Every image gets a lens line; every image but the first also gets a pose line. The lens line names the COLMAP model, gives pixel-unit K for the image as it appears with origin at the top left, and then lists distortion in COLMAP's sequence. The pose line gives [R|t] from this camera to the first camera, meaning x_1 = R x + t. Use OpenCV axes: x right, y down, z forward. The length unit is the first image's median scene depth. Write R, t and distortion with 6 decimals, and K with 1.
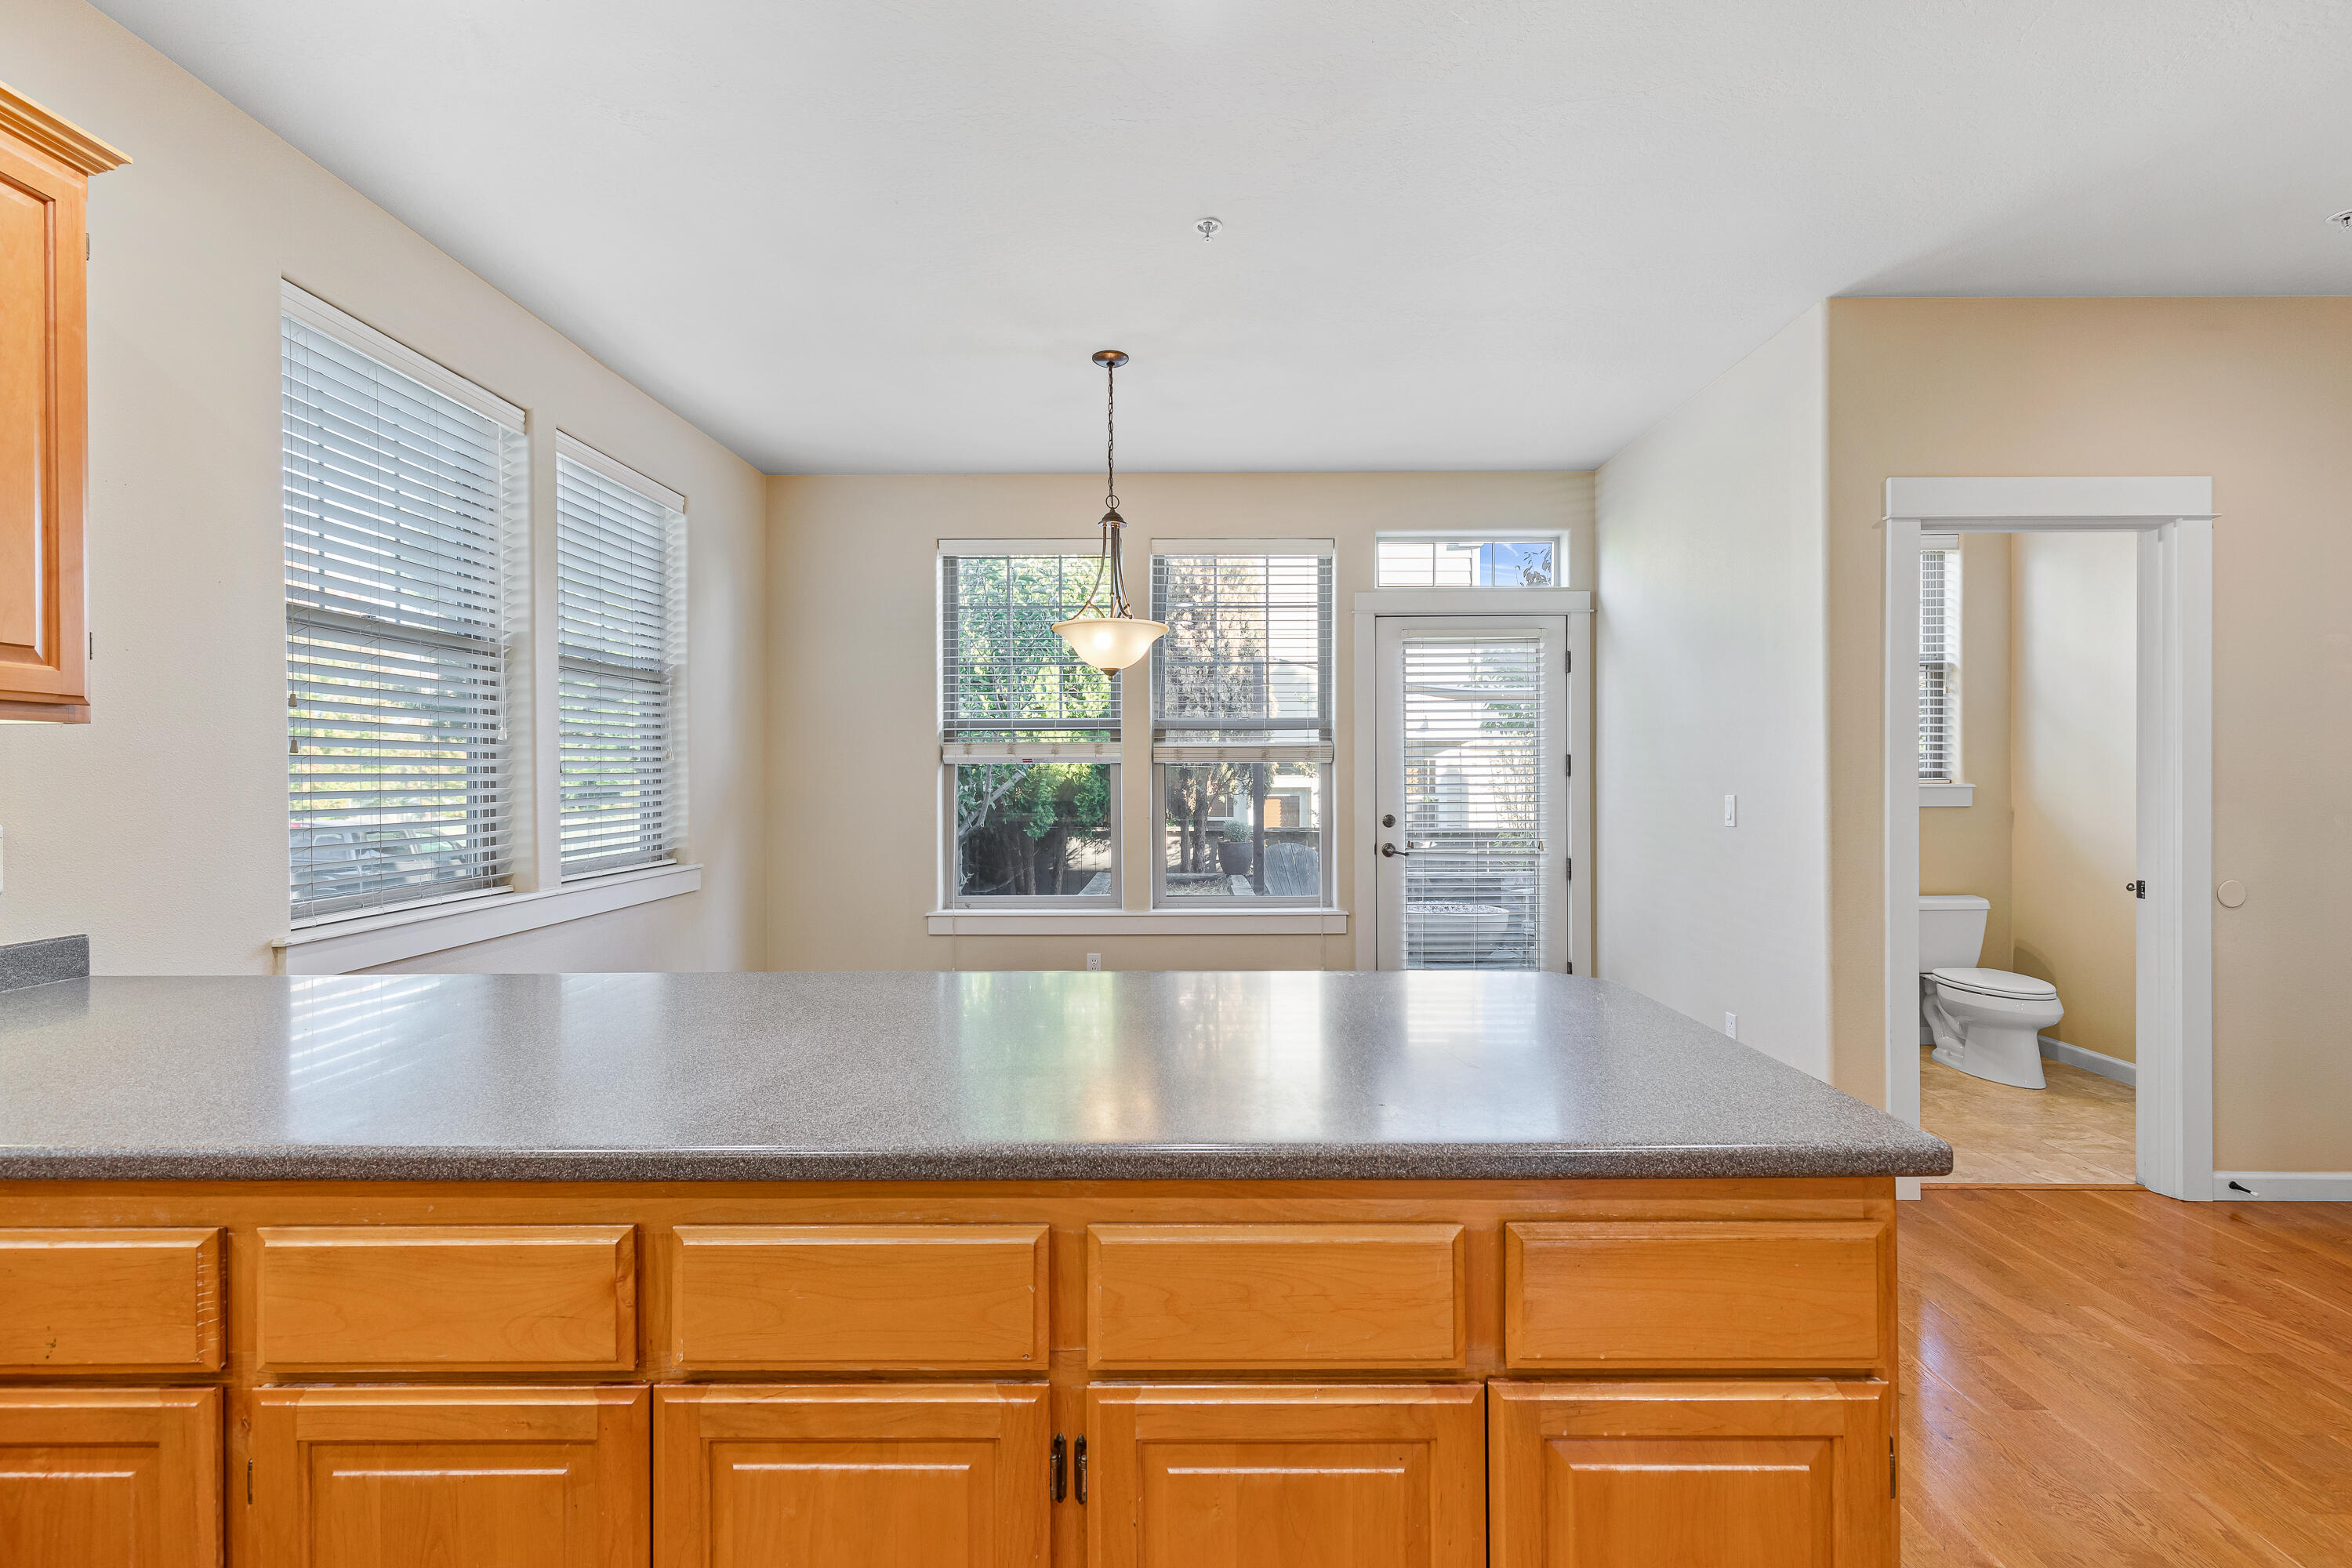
lens RADIAL K [[1061.4, 0, 1182.1], [0, 1061.4, 776.7], [0, 0, 1]] dist [0.006360, 0.000348]
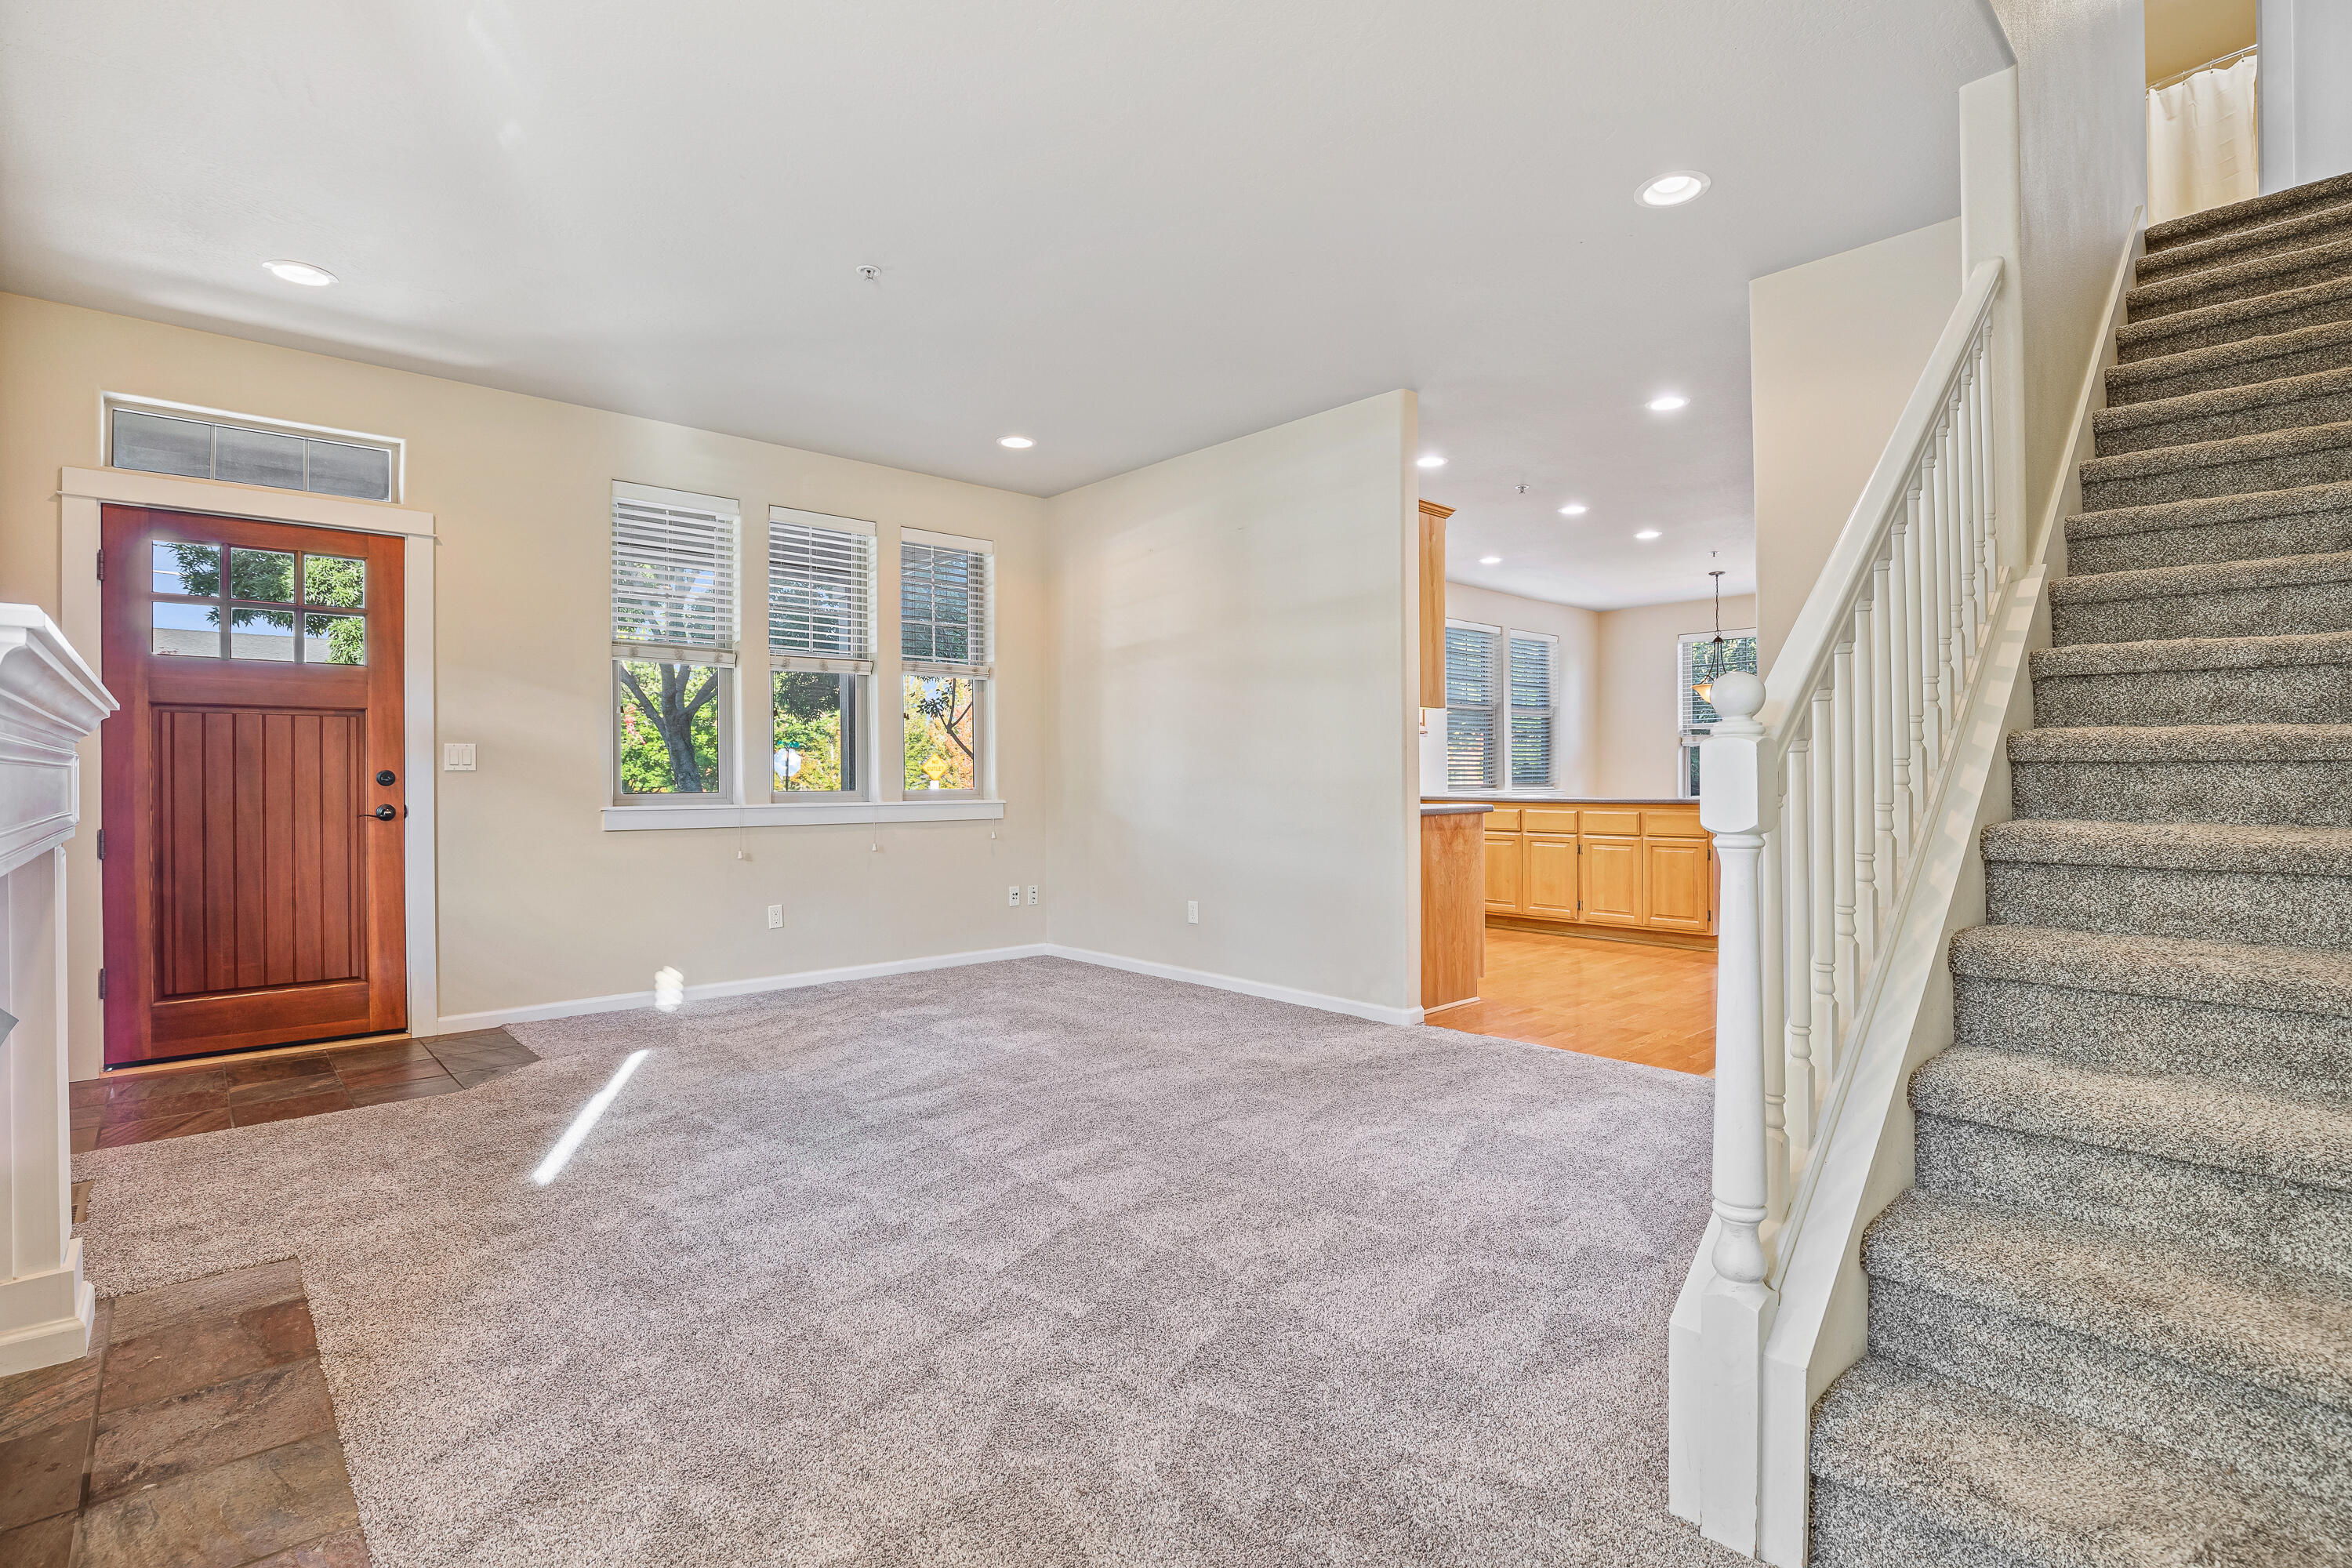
lens RADIAL K [[1097.3, 0, 1177.5], [0, 1097.3, 769.2], [0, 0, 1]] dist [-0.035411, 0.000387]
pose [[0.674512, -0.003536, -0.738255, 1.001829], [0.000587, 0.999991, -0.004253, 0.061519], [0.738264, 0.002435, 0.674508, -1.685584]]
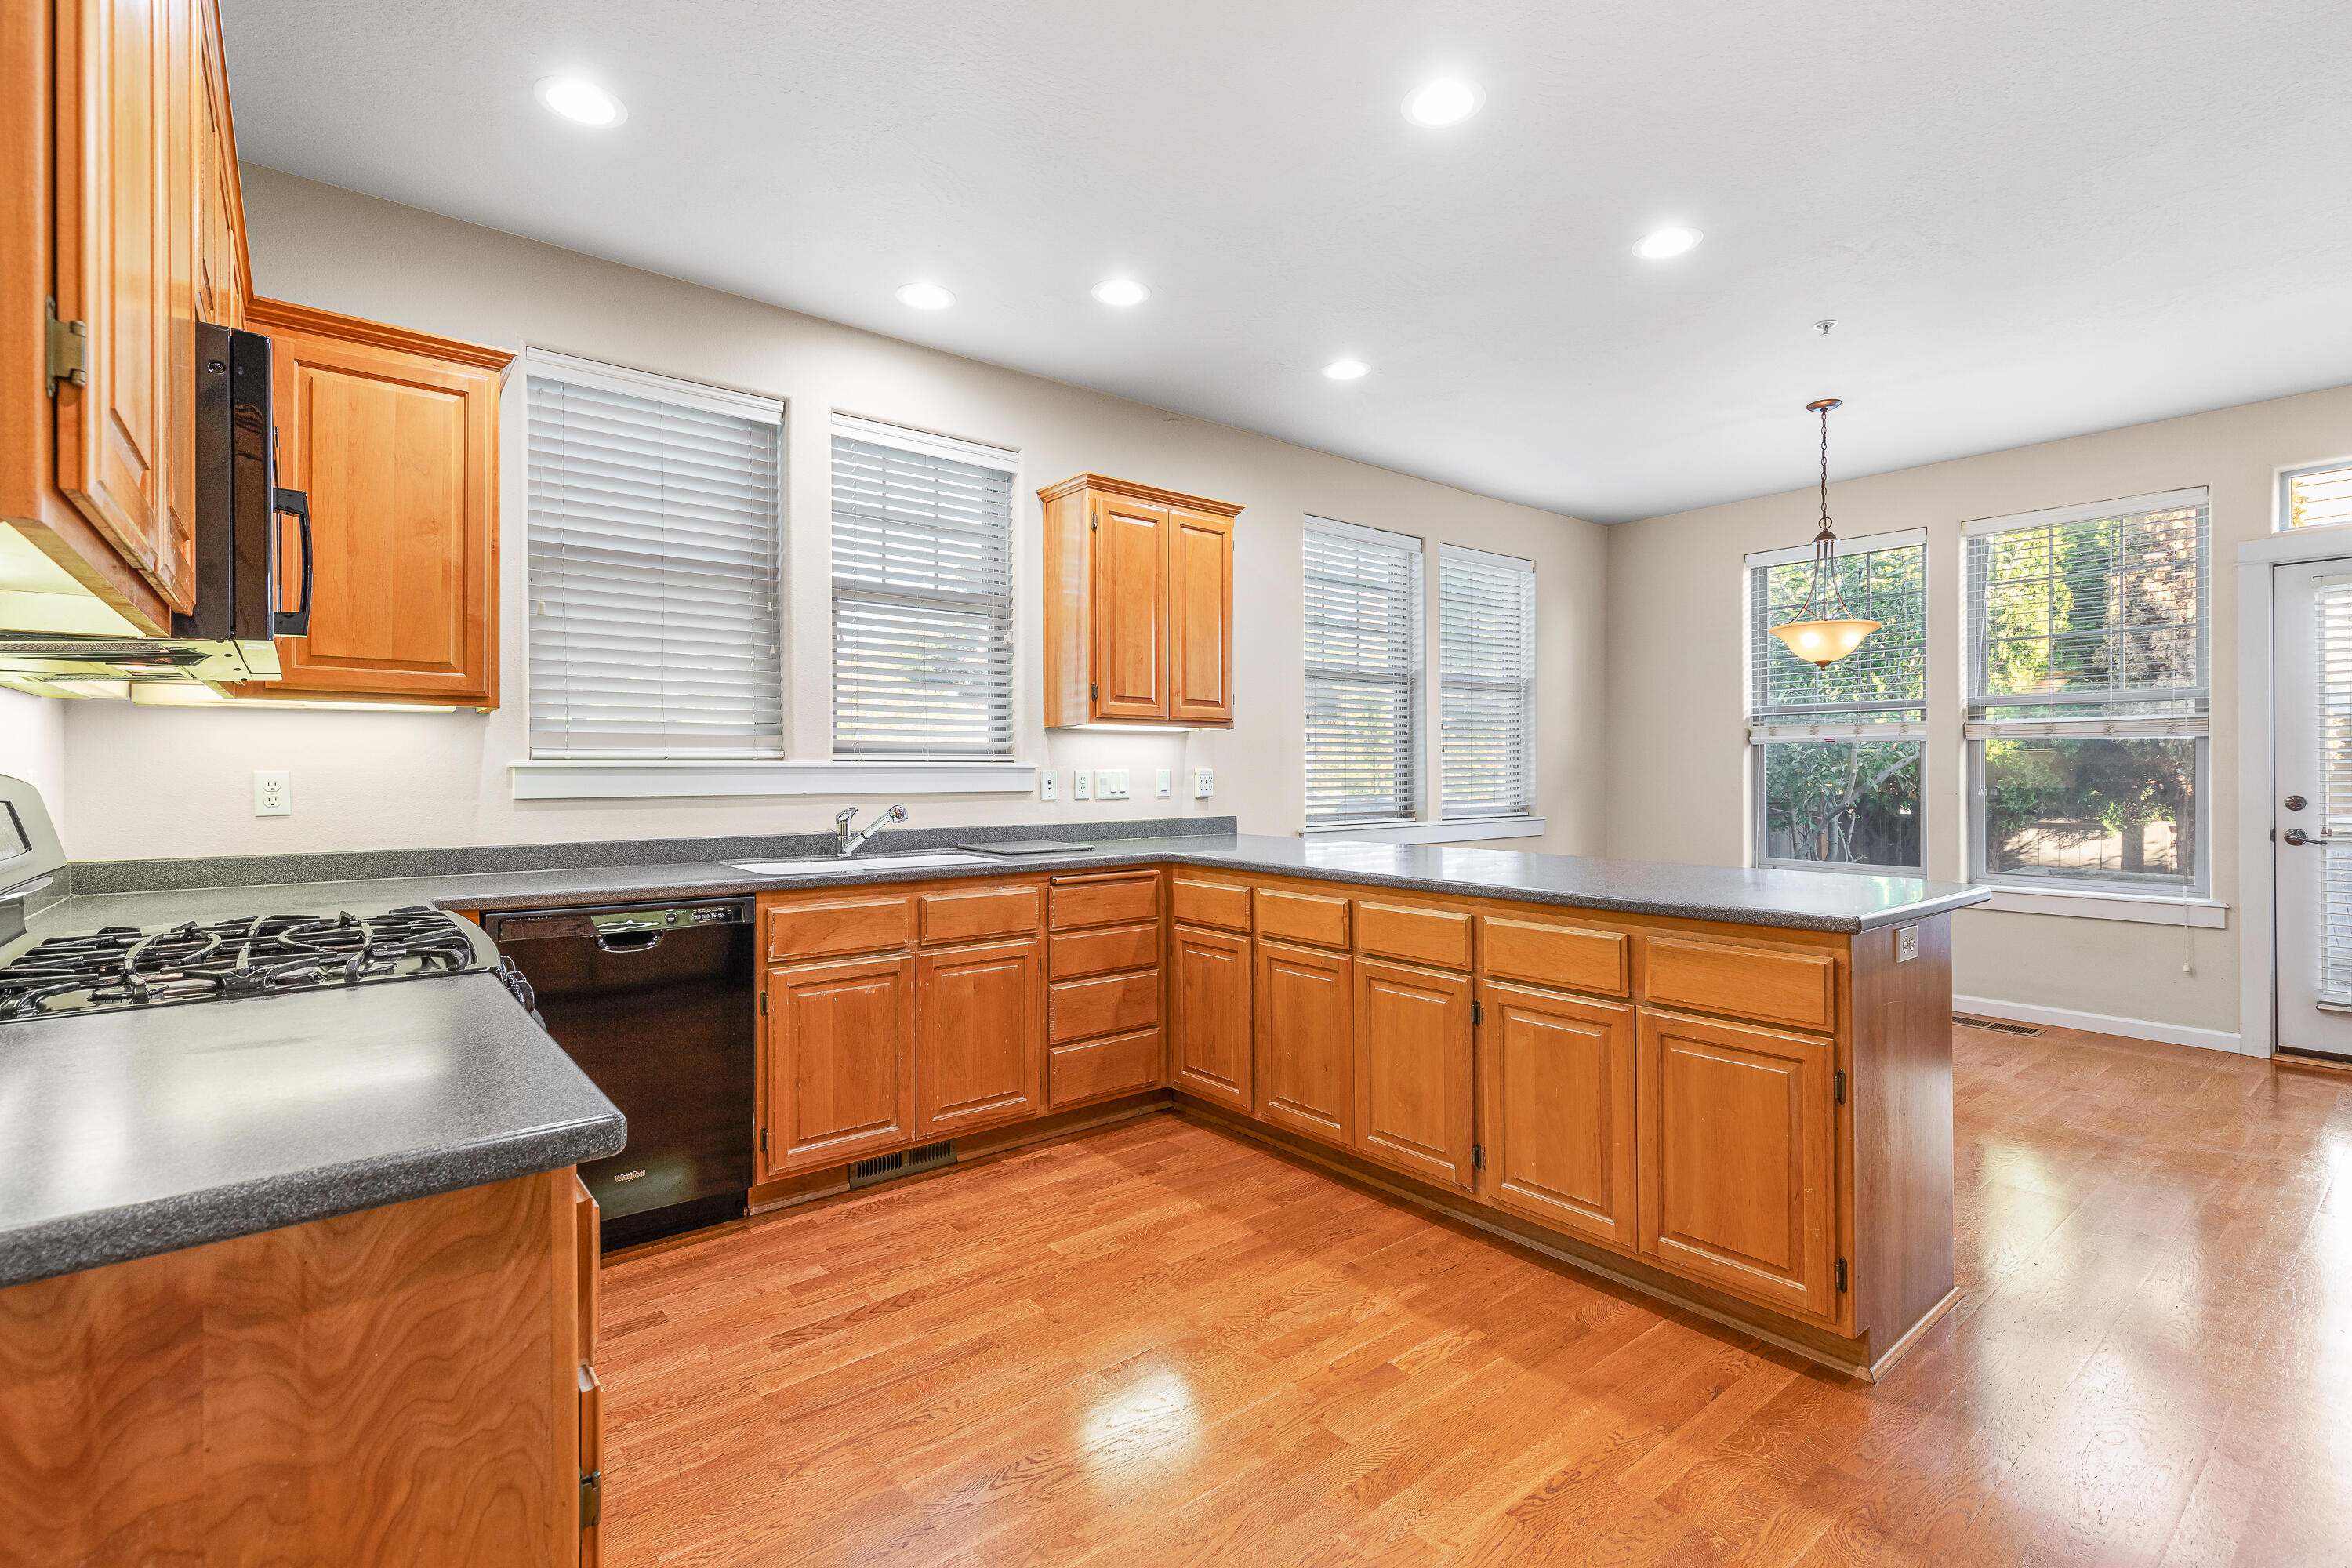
lens RADIAL K [[1061.4, 0, 1179.5], [0, 1061.4, 771.0], [0, 0, 1]] dist [0.001694, -0.010487]
pose [[0.631959, 0.002348, -0.774998, 0.442896], [-0.000572, 0.999997, 0.002563, 0.022525], [0.775002, -0.001176, 0.631958, -0.362930]]
